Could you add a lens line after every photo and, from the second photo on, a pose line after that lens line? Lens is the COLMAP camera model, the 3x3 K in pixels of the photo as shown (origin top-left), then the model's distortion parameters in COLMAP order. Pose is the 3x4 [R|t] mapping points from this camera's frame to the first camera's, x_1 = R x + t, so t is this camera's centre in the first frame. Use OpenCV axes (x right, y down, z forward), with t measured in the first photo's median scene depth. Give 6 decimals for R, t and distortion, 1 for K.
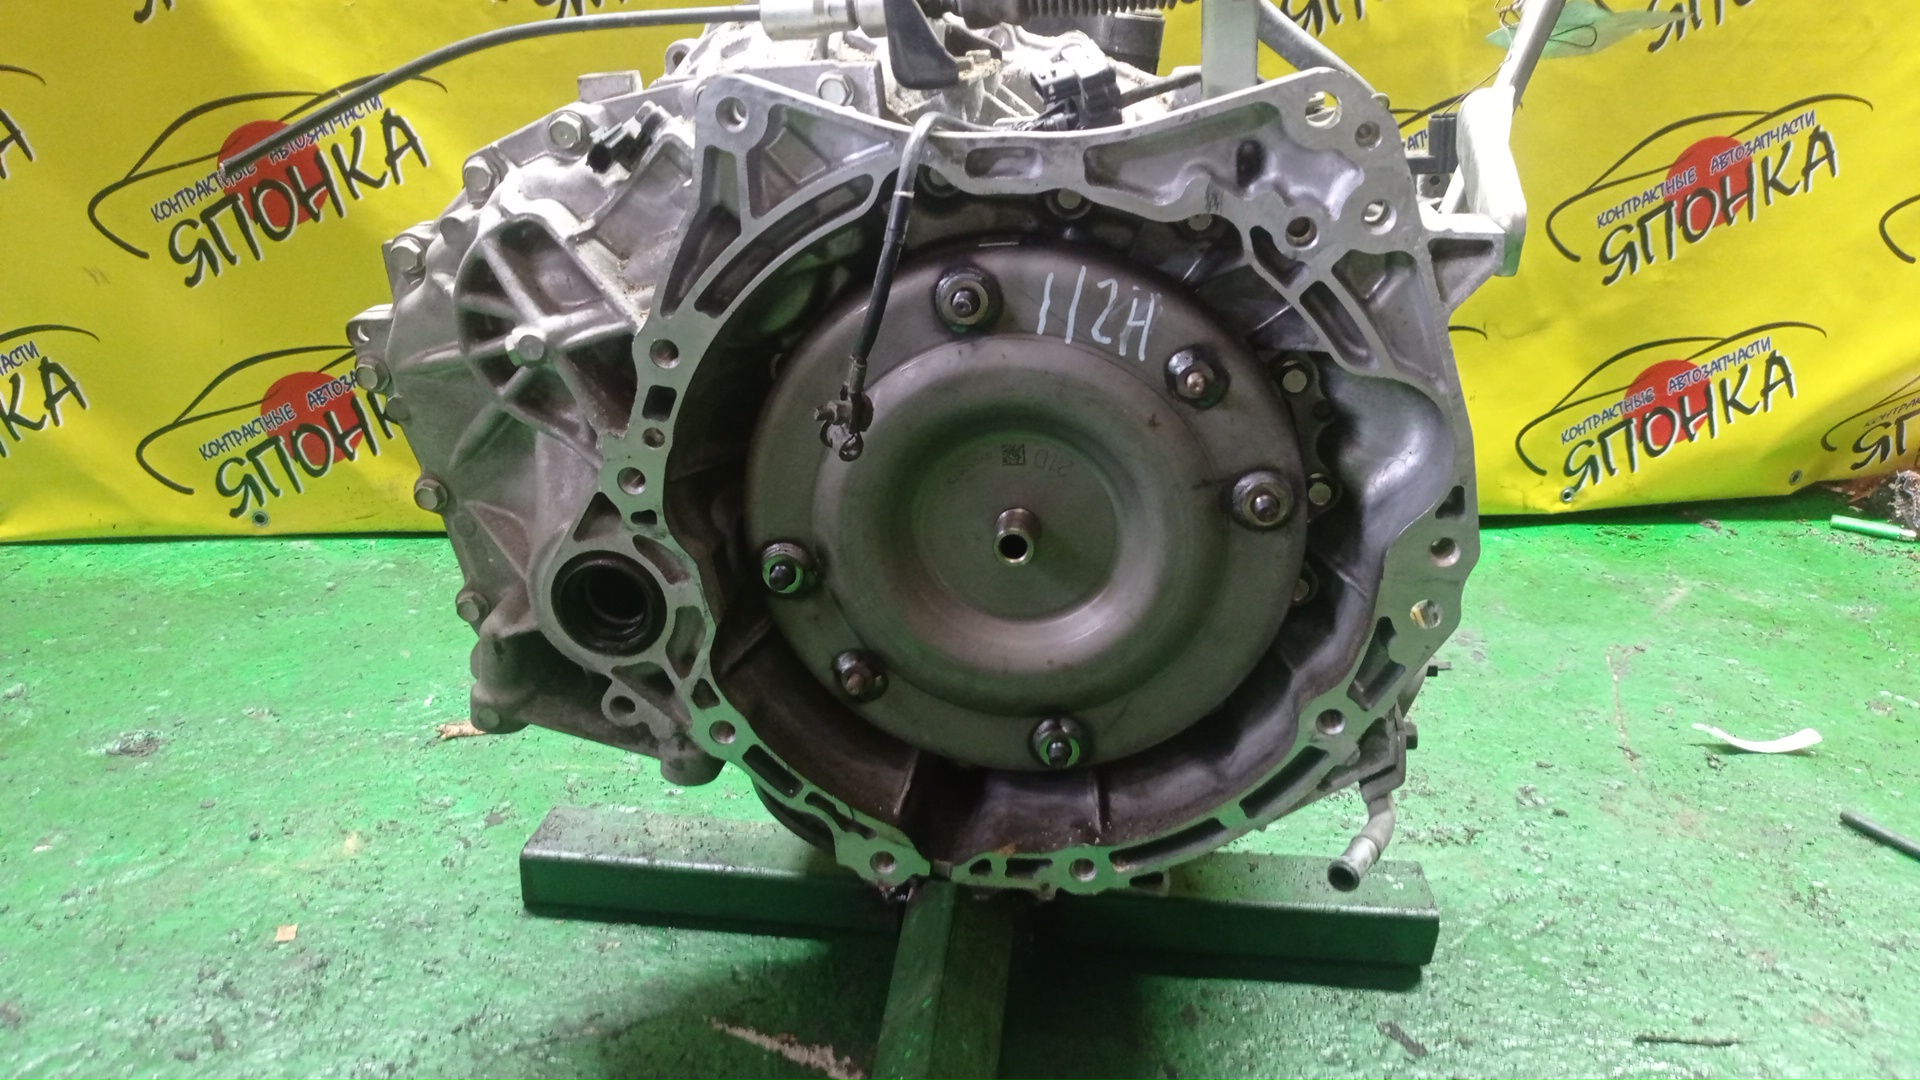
lens RADIAL K [[1435.0, 0, 972.1], [0, 1435.0, 570.2], [0, 0, 1]] dist [-0.024576, -0.001694]
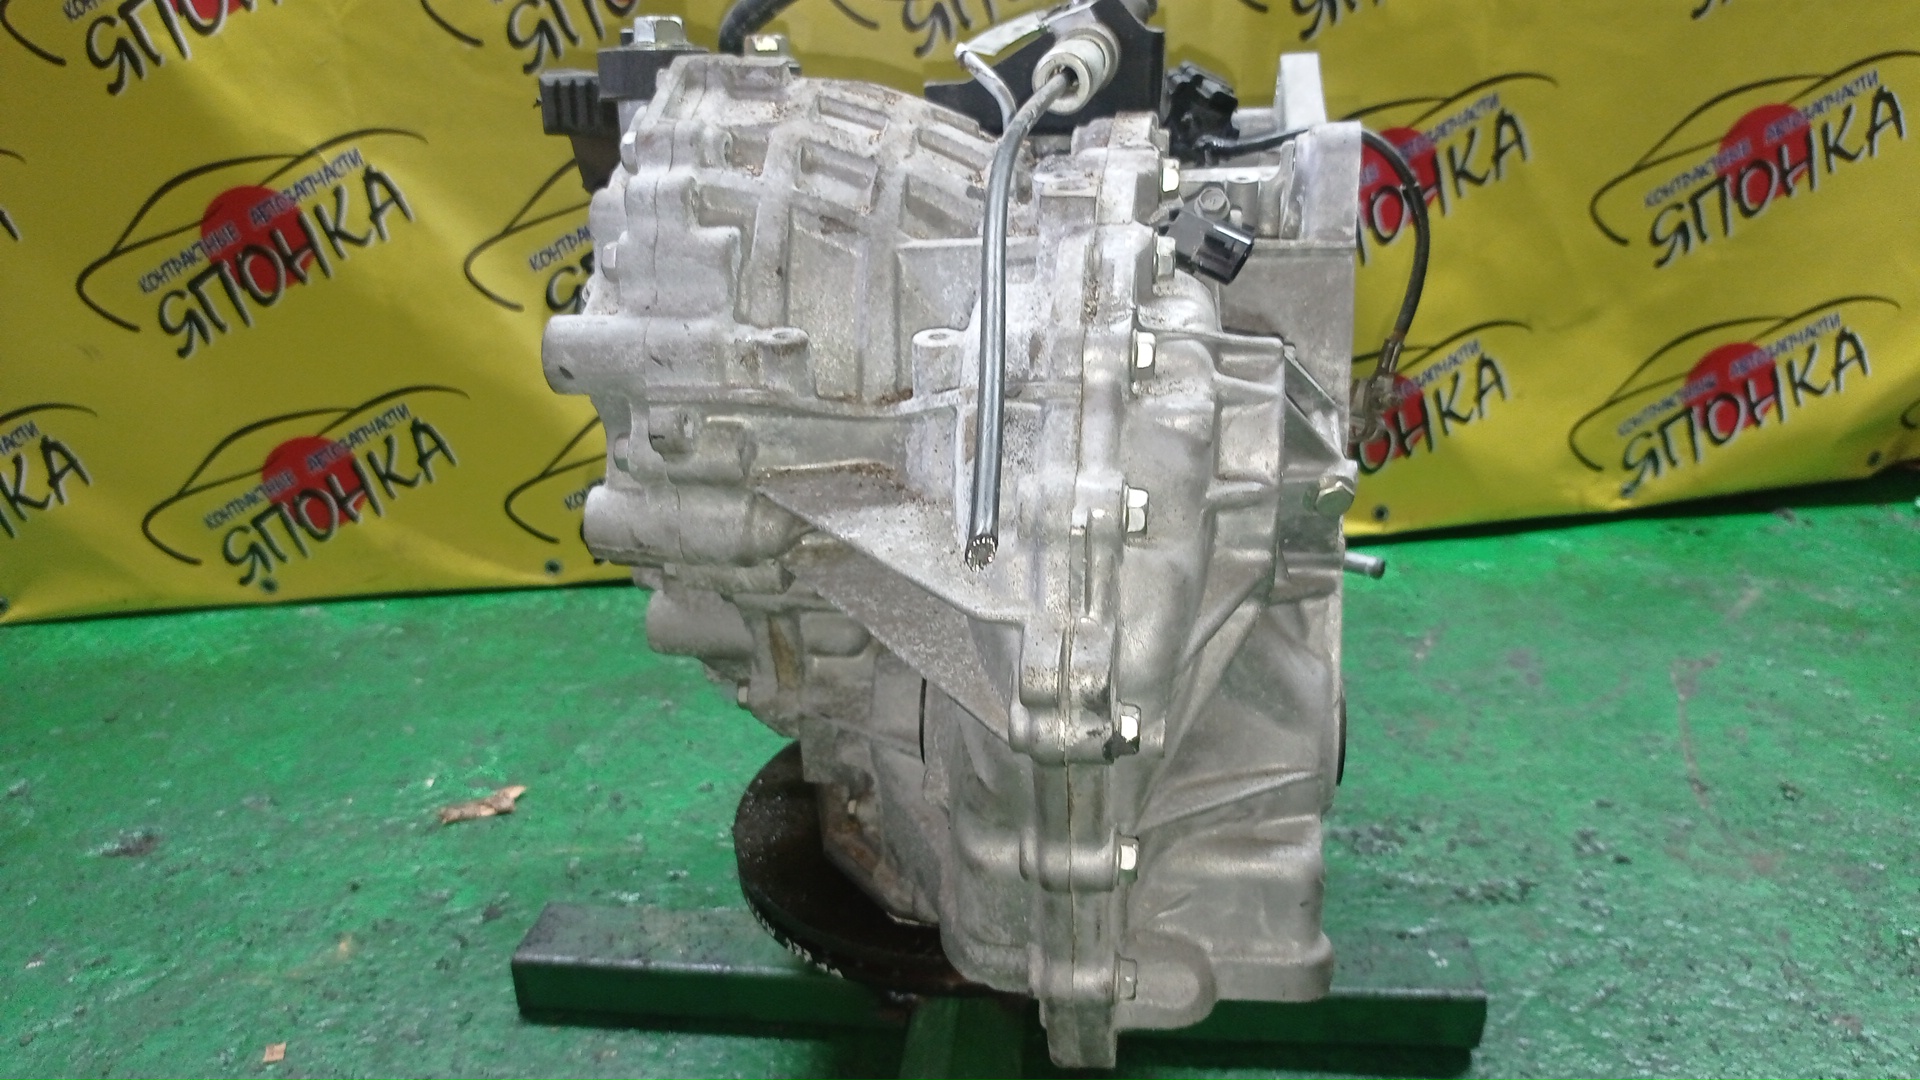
lens RADIAL K [[1435.0, 0, 977.4], [0, 1435.0, 561.3], [0, 0, 1]] dist [-0.024576, -0.001694]
pose [[0.997781, -0.046725, -0.047435, 0.037947], [0.047362, 0.998801, 0.012397, -0.046346], [0.046798, -0.014616, 0.998797, 0.045294]]
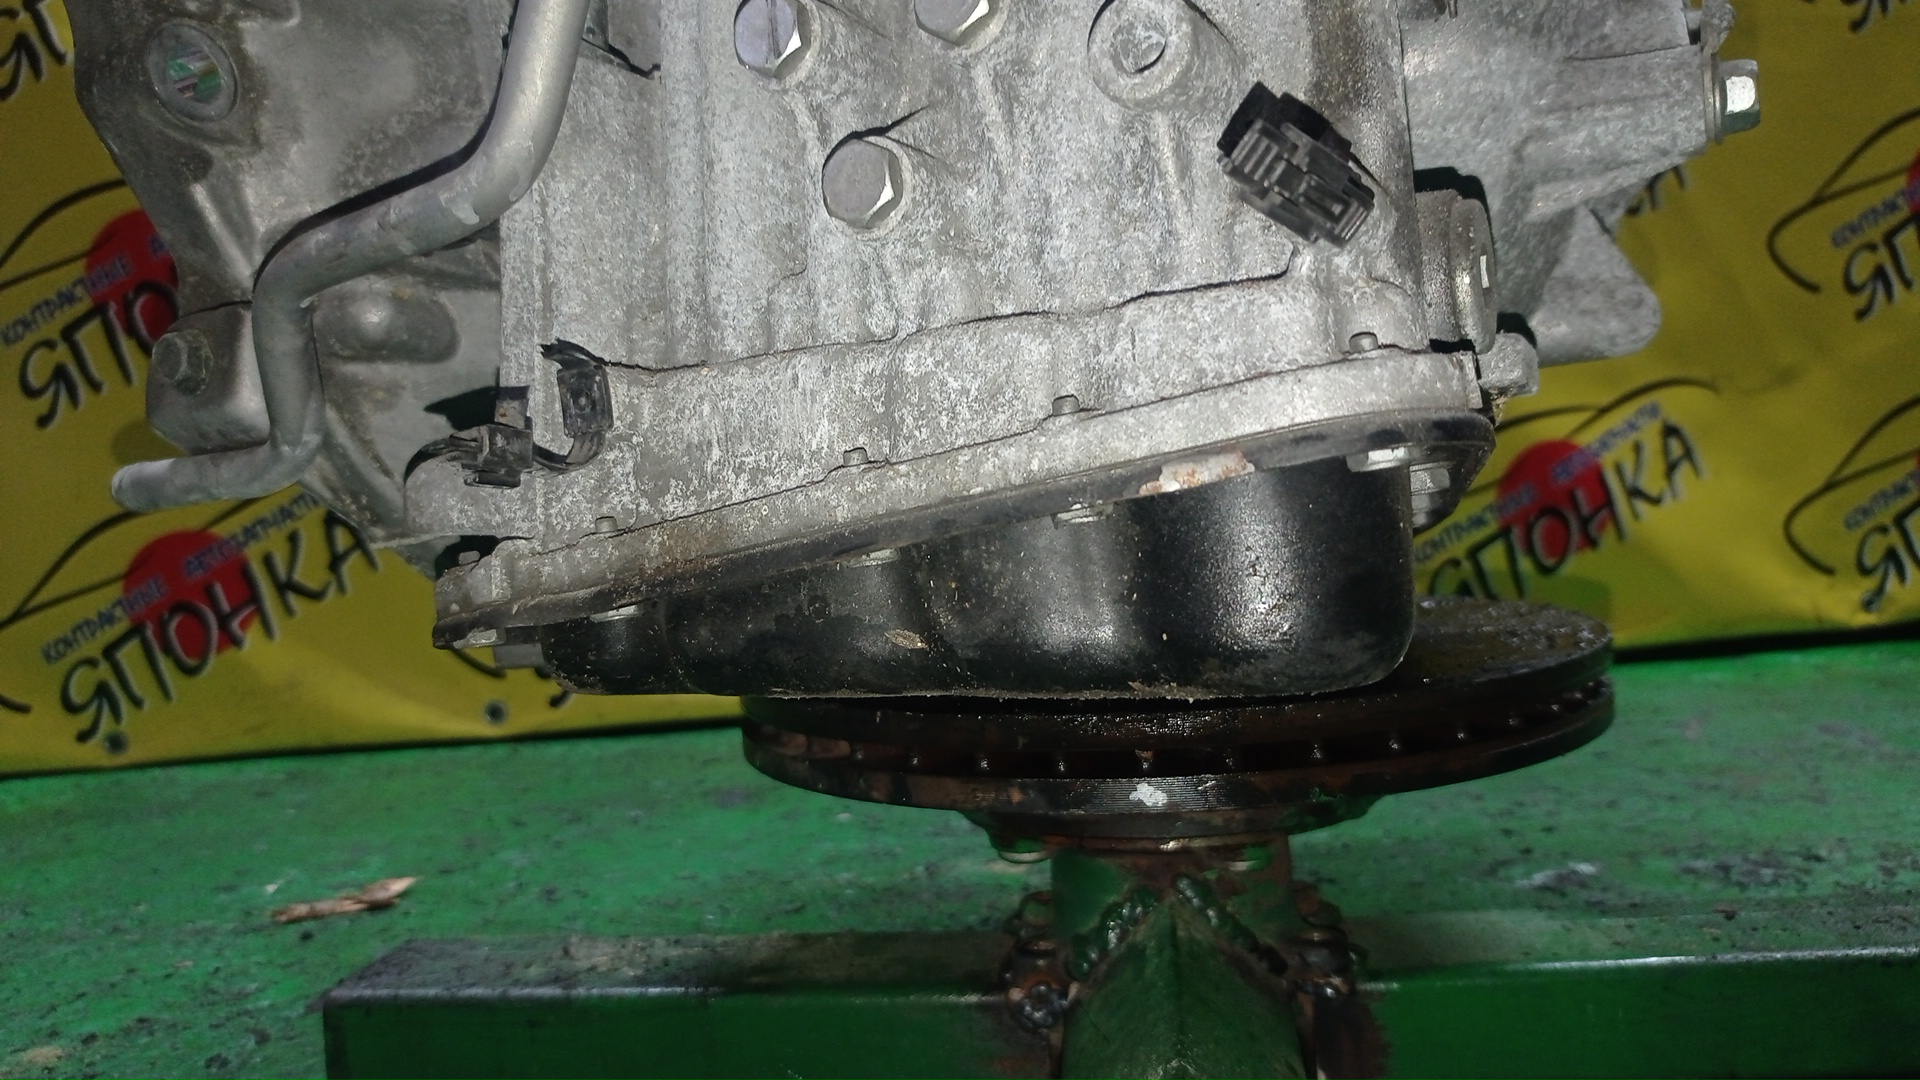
lens RADIAL K [[1435.0, 0, 974.8], [0, 1435.0, 607.0], [0, 0, 1]] dist [-0.024576, -0.001694]
pose [[0.995638, -0.089559, -0.026164, -0.034782], [0.077258, 0.948572, -0.306990, 0.171964], [0.052313, 0.303630, 0.951353, 0.330954]]
